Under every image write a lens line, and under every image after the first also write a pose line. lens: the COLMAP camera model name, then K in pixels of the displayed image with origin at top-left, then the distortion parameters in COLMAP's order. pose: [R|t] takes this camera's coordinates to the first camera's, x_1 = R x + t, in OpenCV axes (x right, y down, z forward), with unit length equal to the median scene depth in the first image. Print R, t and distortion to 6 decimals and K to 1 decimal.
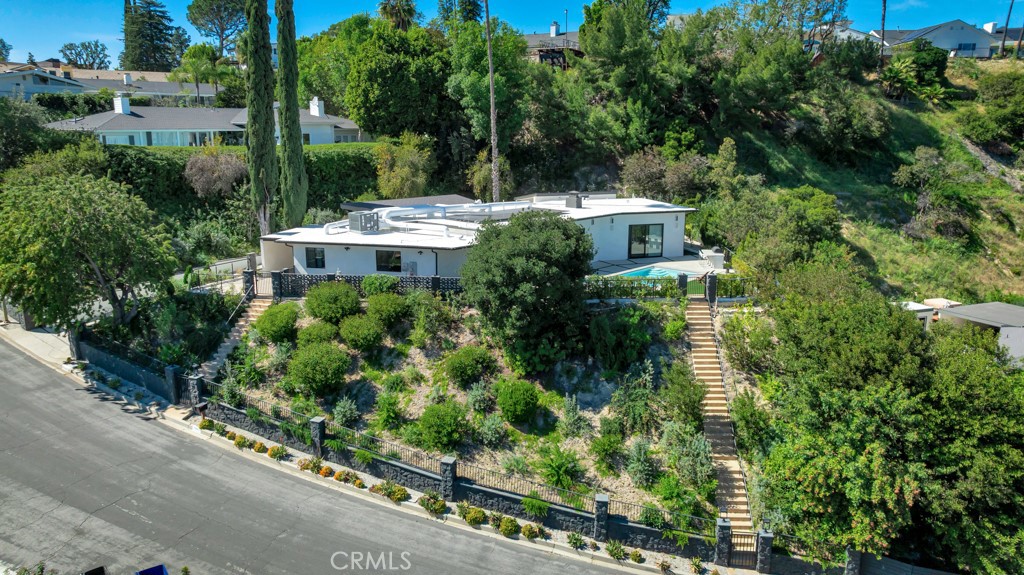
lens RADIAL K [[709.7, 0, 508.5], [0, 709.7, 284.9], [0, 0, 1]] dist [-0.011575, 0.006133]
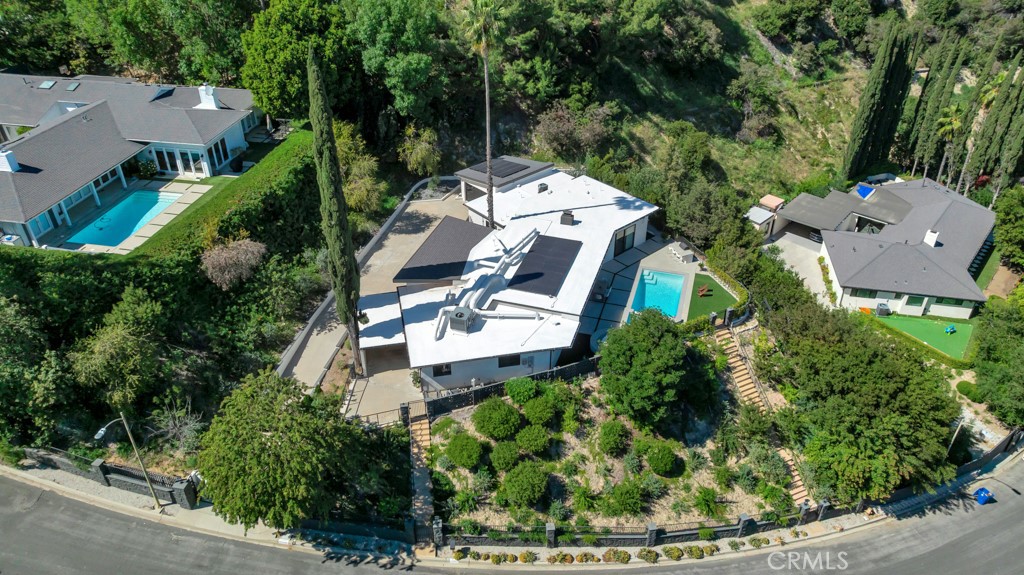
lens RADIAL K [[709.7, 0, 519.1], [0, 709.7, 286.3], [0, 0, 1]] dist [-0.011575, 0.006133]
pose [[0.896406, -0.245118, 0.369288, -0.662796], [0.097118, 0.921542, 0.375937, -0.698322], [-0.432464, -0.301128, 0.849881, 0.011352]]
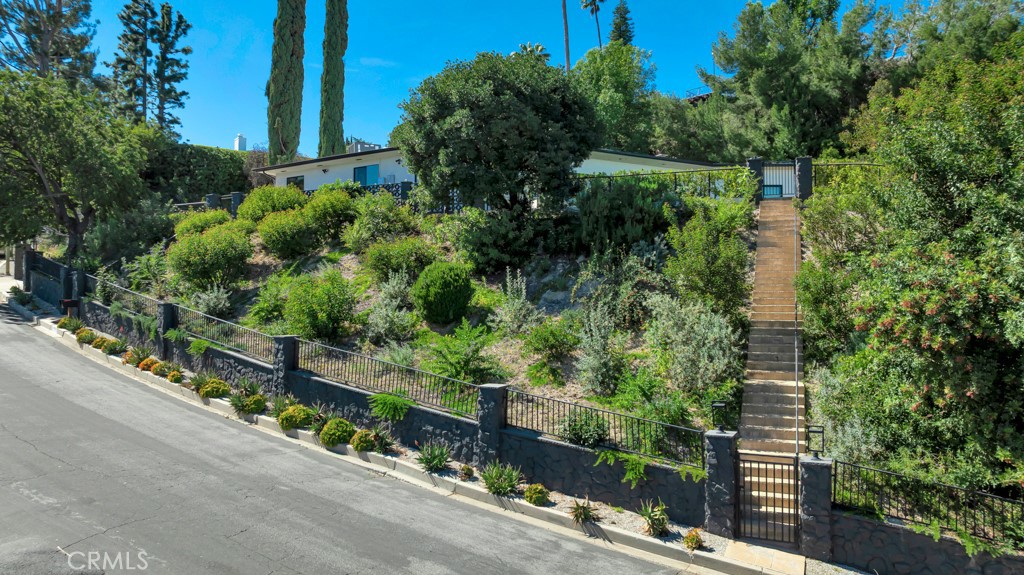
lens RADIAL K [[709.7, 0, 510.0], [0, 709.7, 296.7], [0, 0, 1]] dist [-0.011575, 0.006133]
pose [[0.951311, -0.000535, -0.308232, 0.258222], [-0.072686, 0.971407, -0.226022, 0.297165], [0.299540, 0.237421, 0.924071, 0.415130]]
